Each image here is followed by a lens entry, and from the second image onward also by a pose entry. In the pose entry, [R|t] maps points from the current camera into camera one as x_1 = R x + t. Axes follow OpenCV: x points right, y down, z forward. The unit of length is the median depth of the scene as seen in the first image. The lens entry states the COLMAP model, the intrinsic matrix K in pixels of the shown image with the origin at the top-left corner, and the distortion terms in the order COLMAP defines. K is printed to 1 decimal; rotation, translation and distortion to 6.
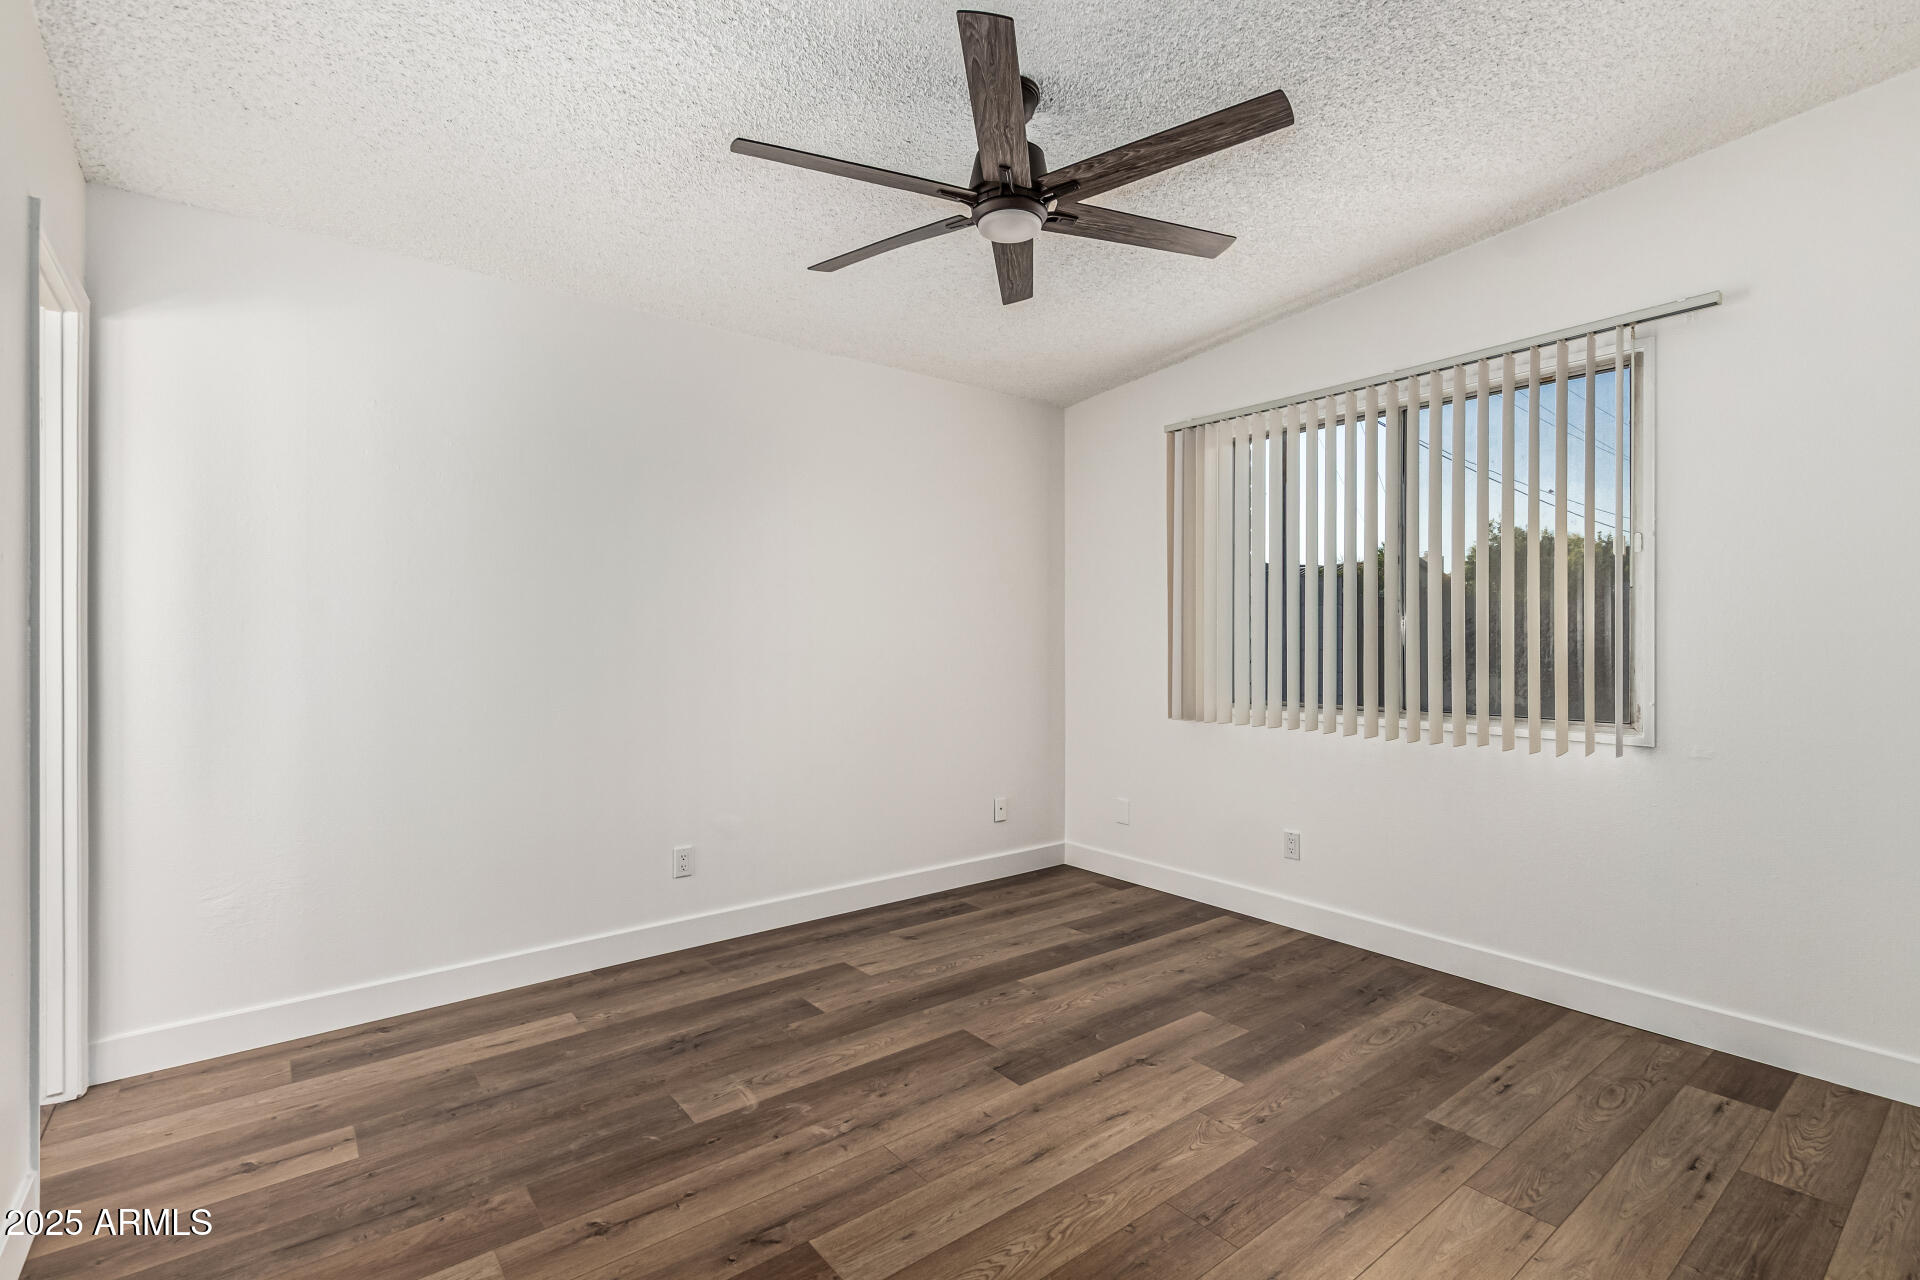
lens RADIAL K [[874.5, 0, 961.7], [0, 874.5, 642.4], [0, 0, 1]] dist [0.006172, -0.003462]
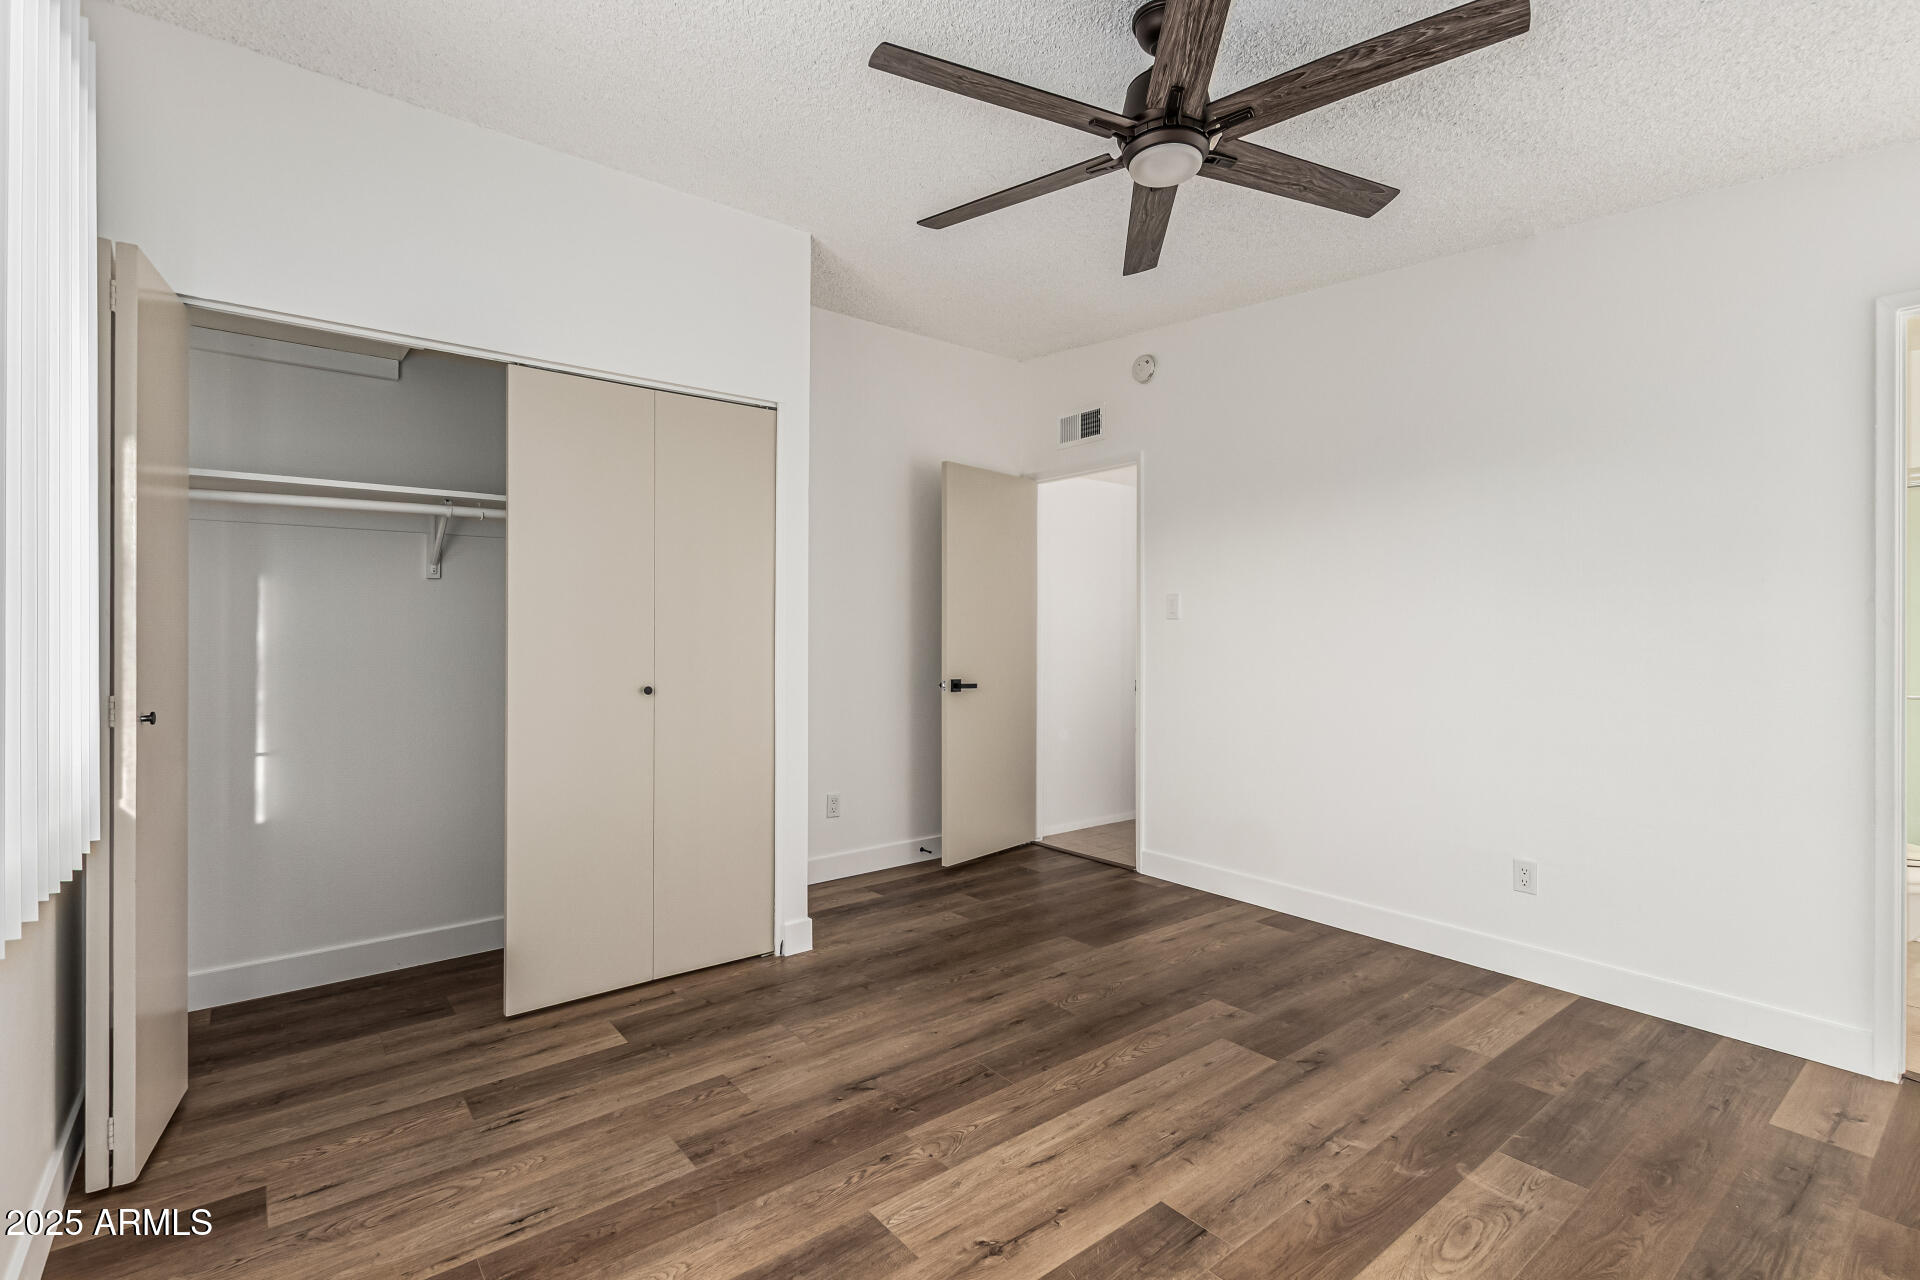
lens RADIAL K [[874.5, 0, 961.7], [0, 874.5, 642.4], [0, 0, 1]] dist [0.006172, -0.003462]
pose [[-0.999999, -0.001264, -0.000828, 0.269353], [-0.001272, 0.999961, 0.008703, 0.002174], [0.000817, 0.008704, -0.999962, 1.947598]]
